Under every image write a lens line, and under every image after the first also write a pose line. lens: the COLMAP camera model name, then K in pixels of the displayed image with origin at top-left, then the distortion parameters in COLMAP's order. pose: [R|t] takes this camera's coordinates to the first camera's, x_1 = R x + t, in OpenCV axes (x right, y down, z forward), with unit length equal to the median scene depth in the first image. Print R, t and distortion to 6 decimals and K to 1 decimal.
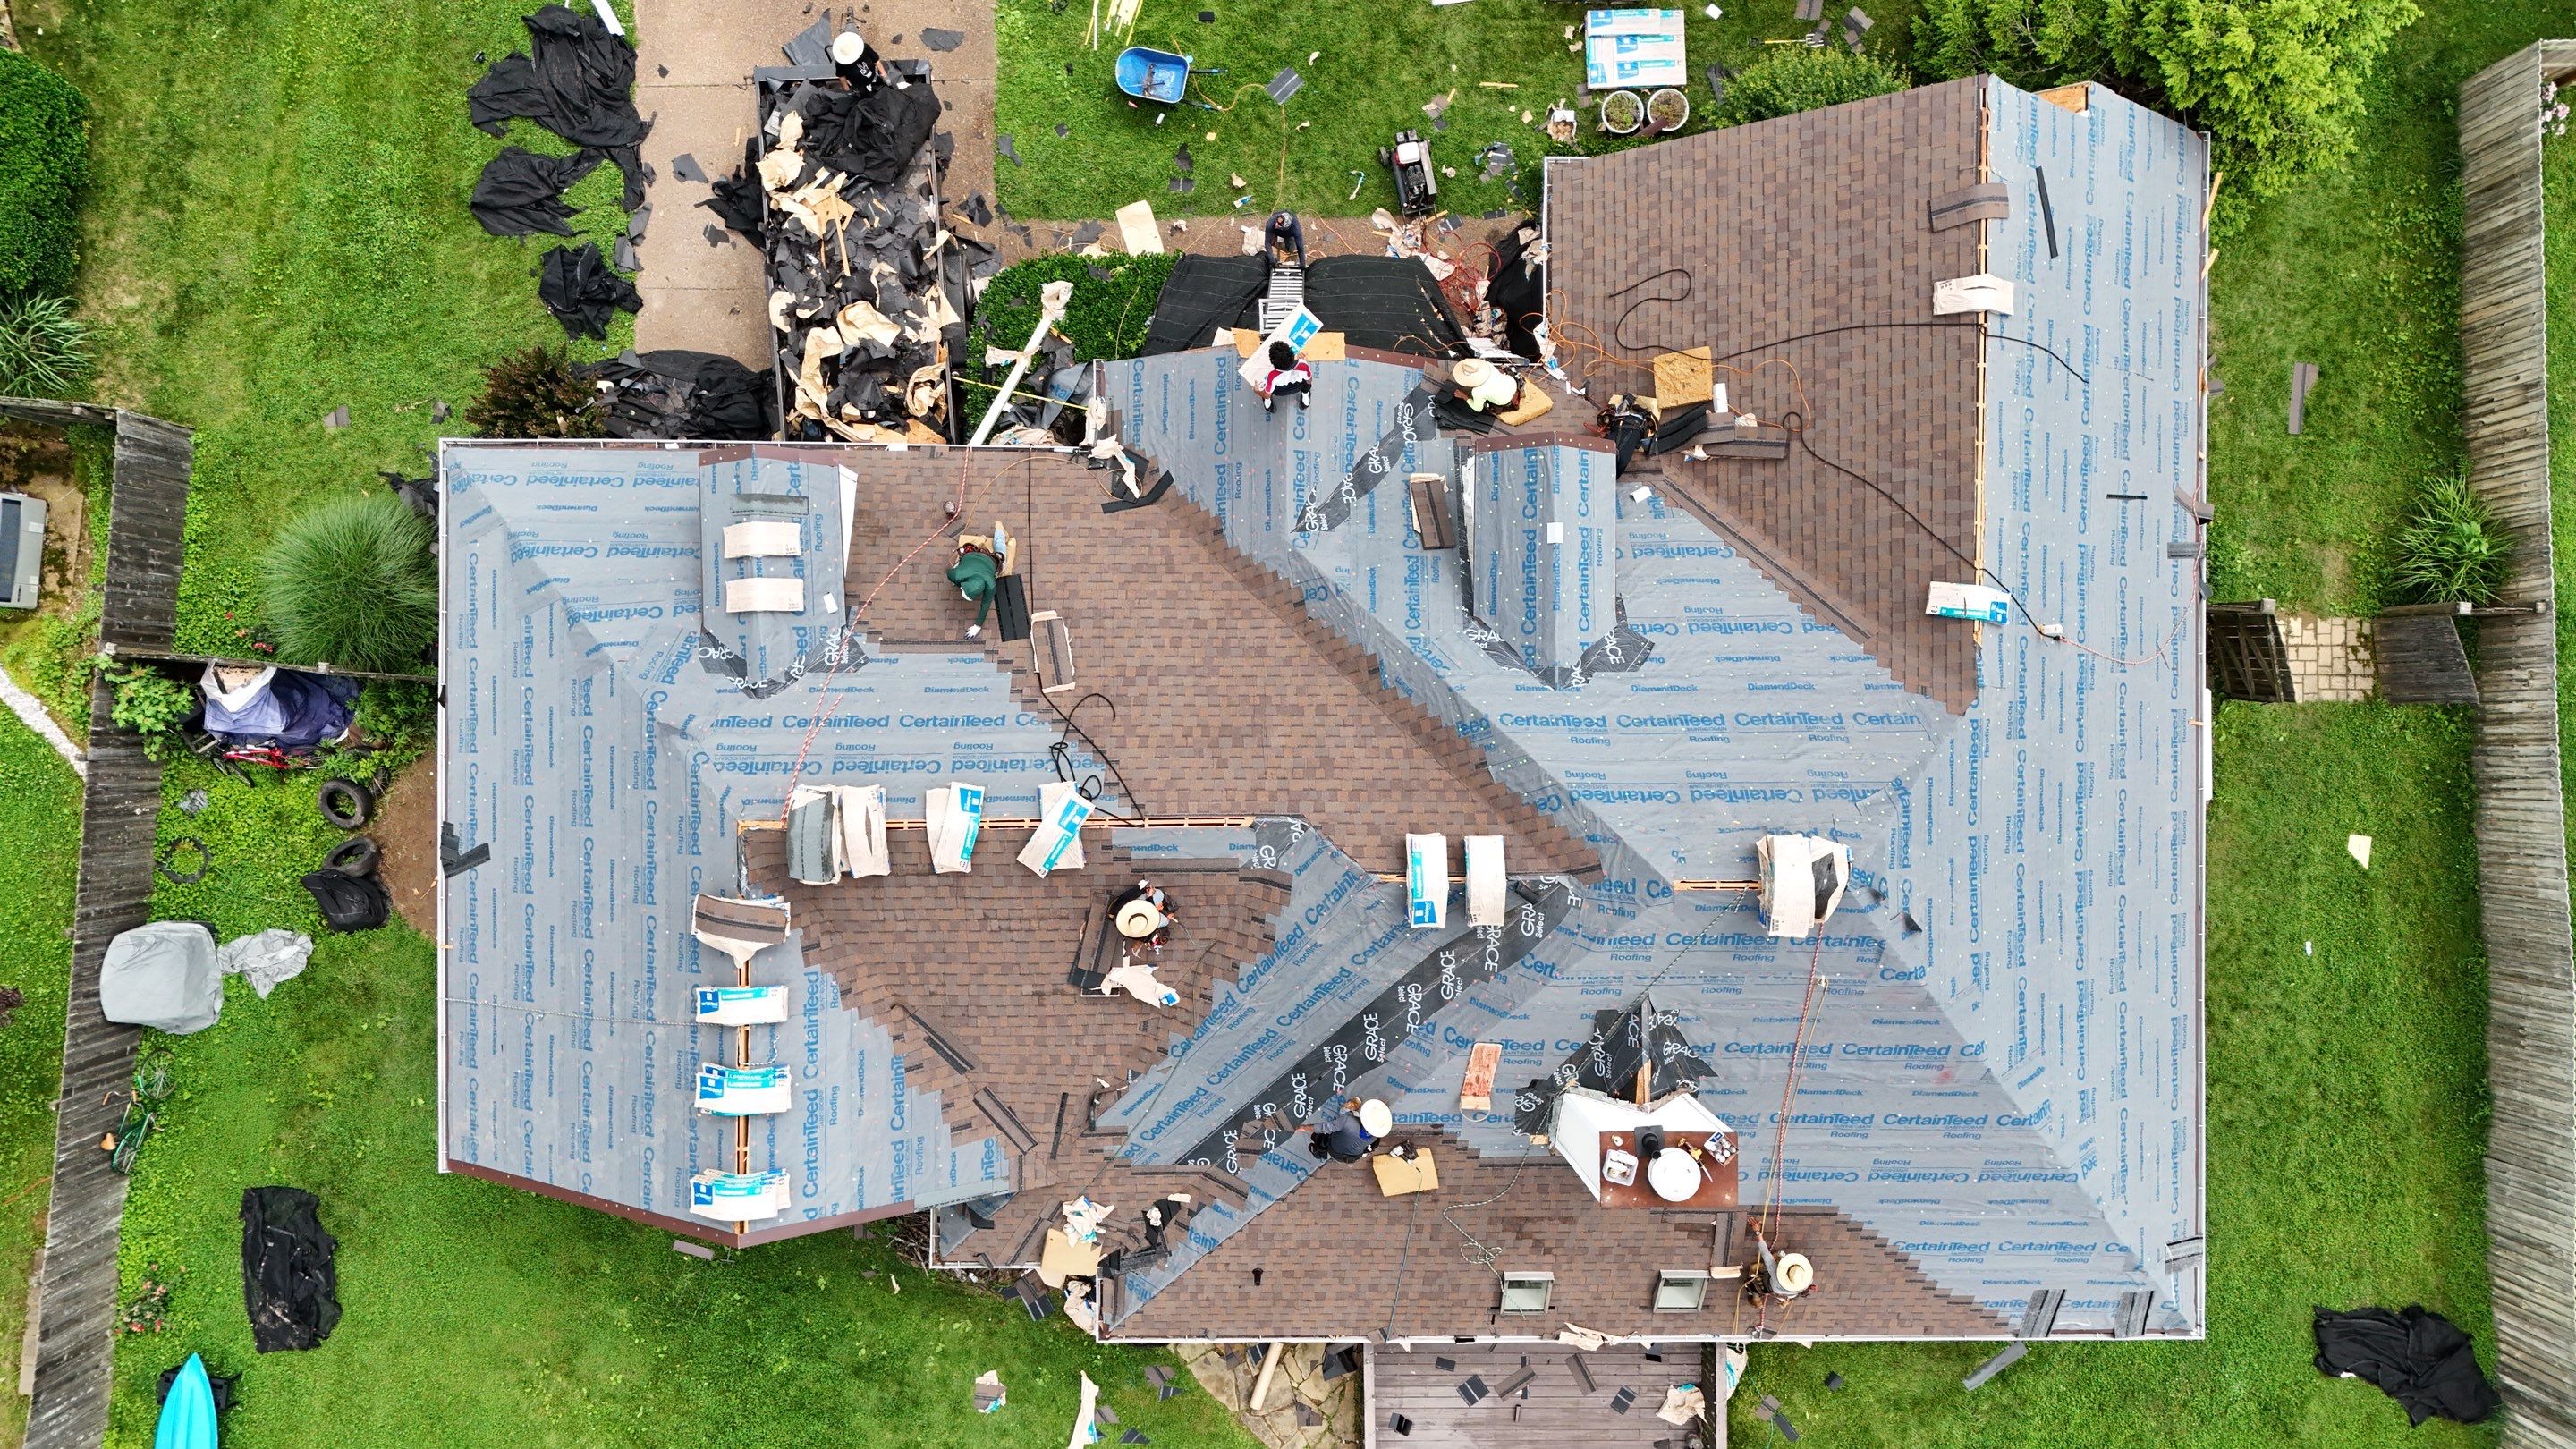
lens RADIAL K [[1892.4, 0, 1288.9], [0, 1892.4, 724.1], [0, 0, 1]] dist [0.081642, -0.079507]
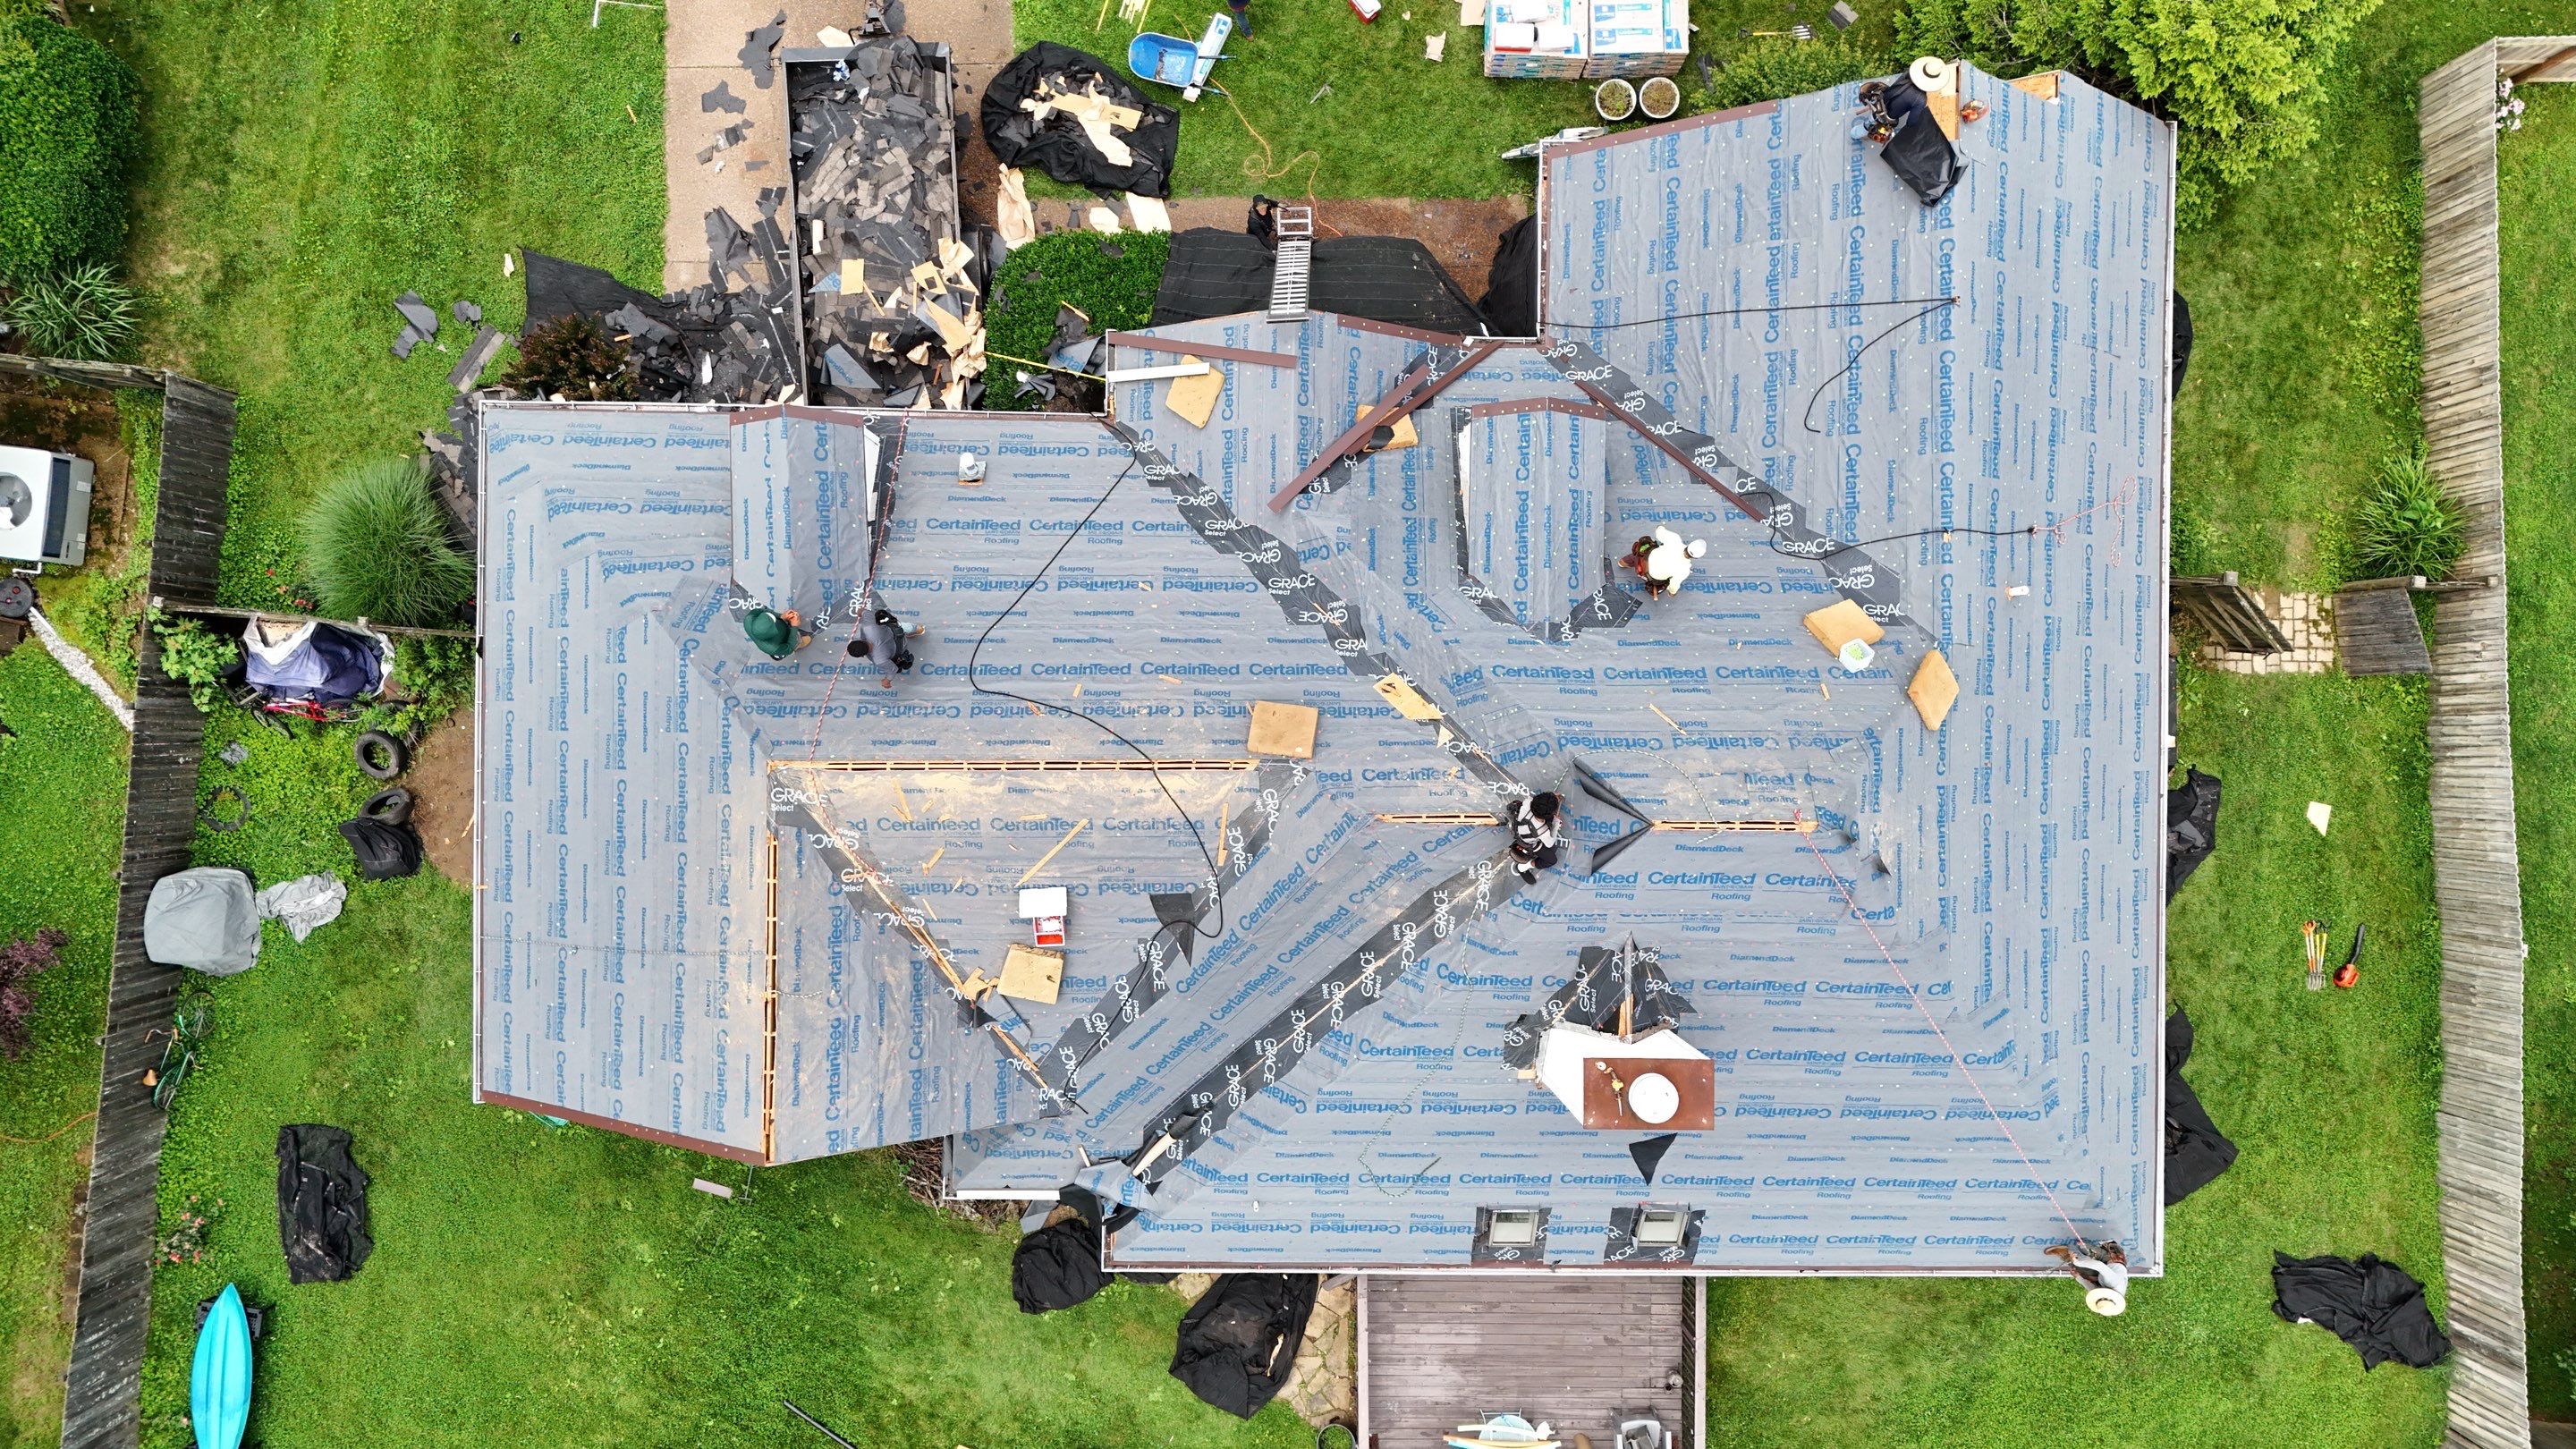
lens RADIAL K [[1892.4, 0, 1288.9], [0, 1892.4, 724.1], [0, 0, 1]] dist [0.081642, -0.079507]
pose [[0.999967, 0.007791, 0.002201, -0.002874], [-0.007786, 0.999968, -0.001993, 0.023325], [-0.002216, 0.001975, 0.999996, -0.039277]]
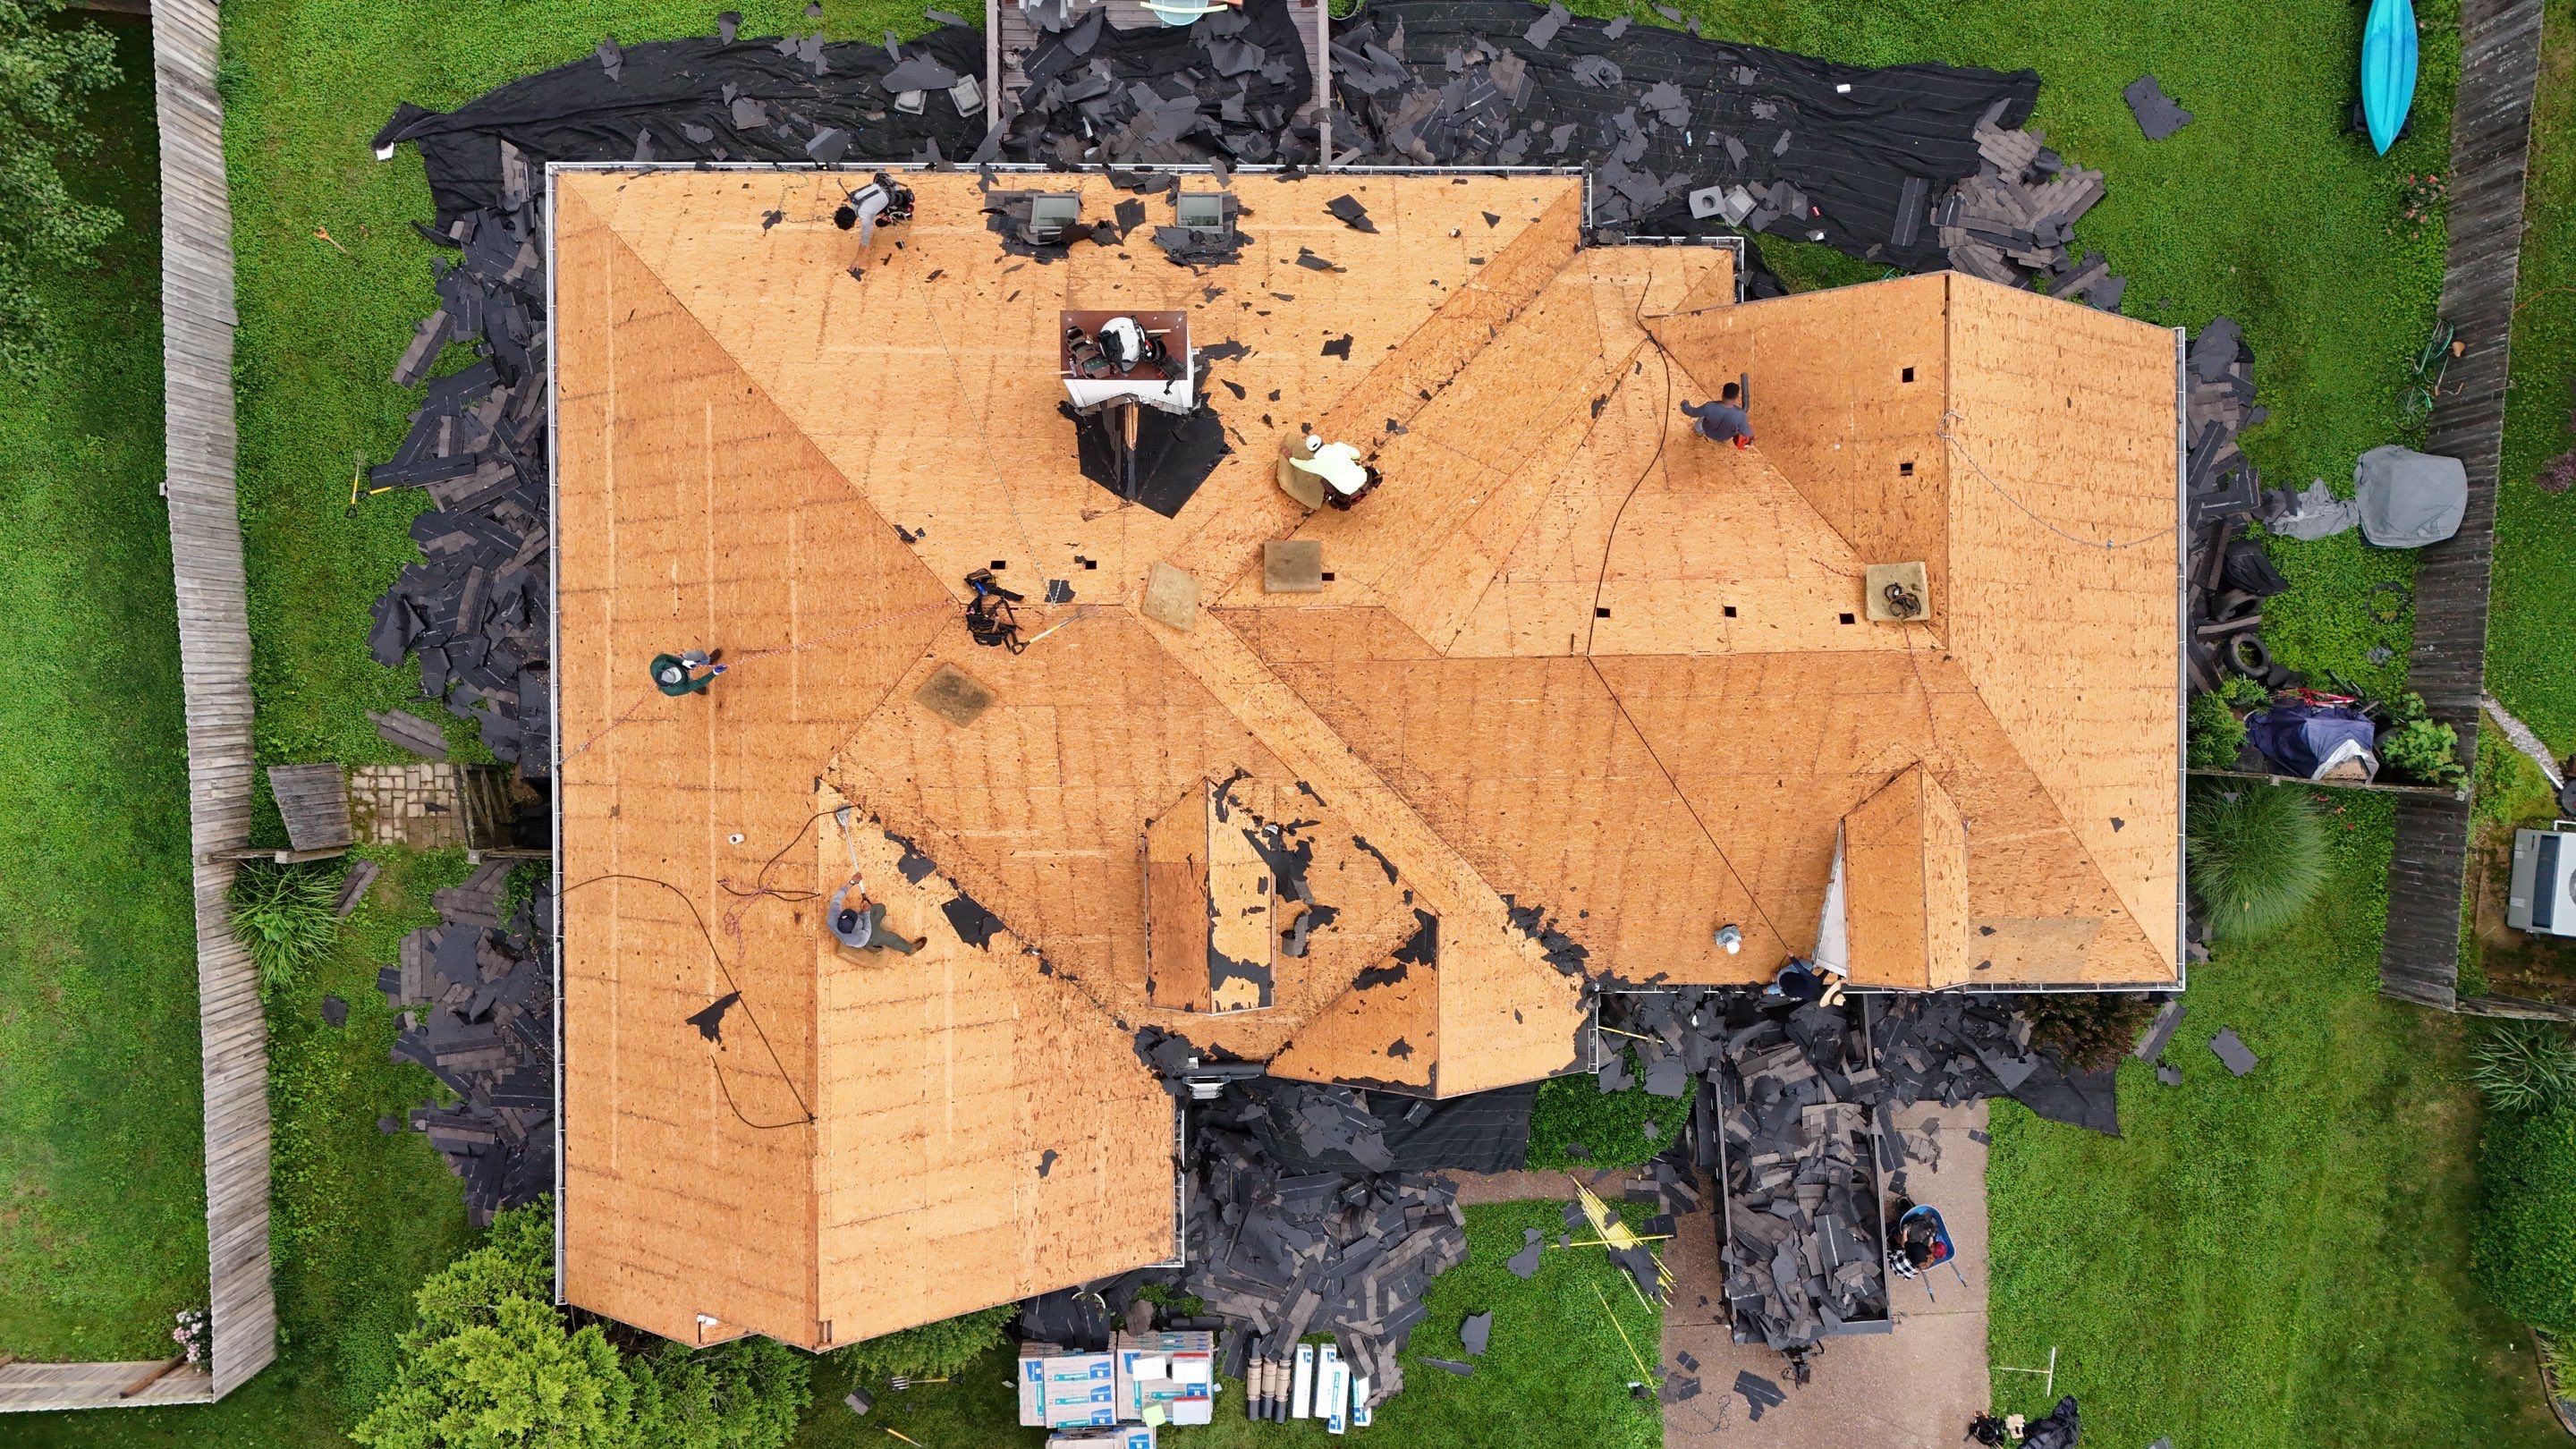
lens RADIAL K [[1892.4, 0, 1288.9], [0, 1892.4, 724.1], [0, 0, 1]] dist [0.081642, -0.079507]
pose [[-0.998348, 0.008314, -0.056853, 0.121808], [-0.007504, -0.999868, -0.014442, 0.022571], [-0.056966, -0.013991, 0.998278, -0.068117]]
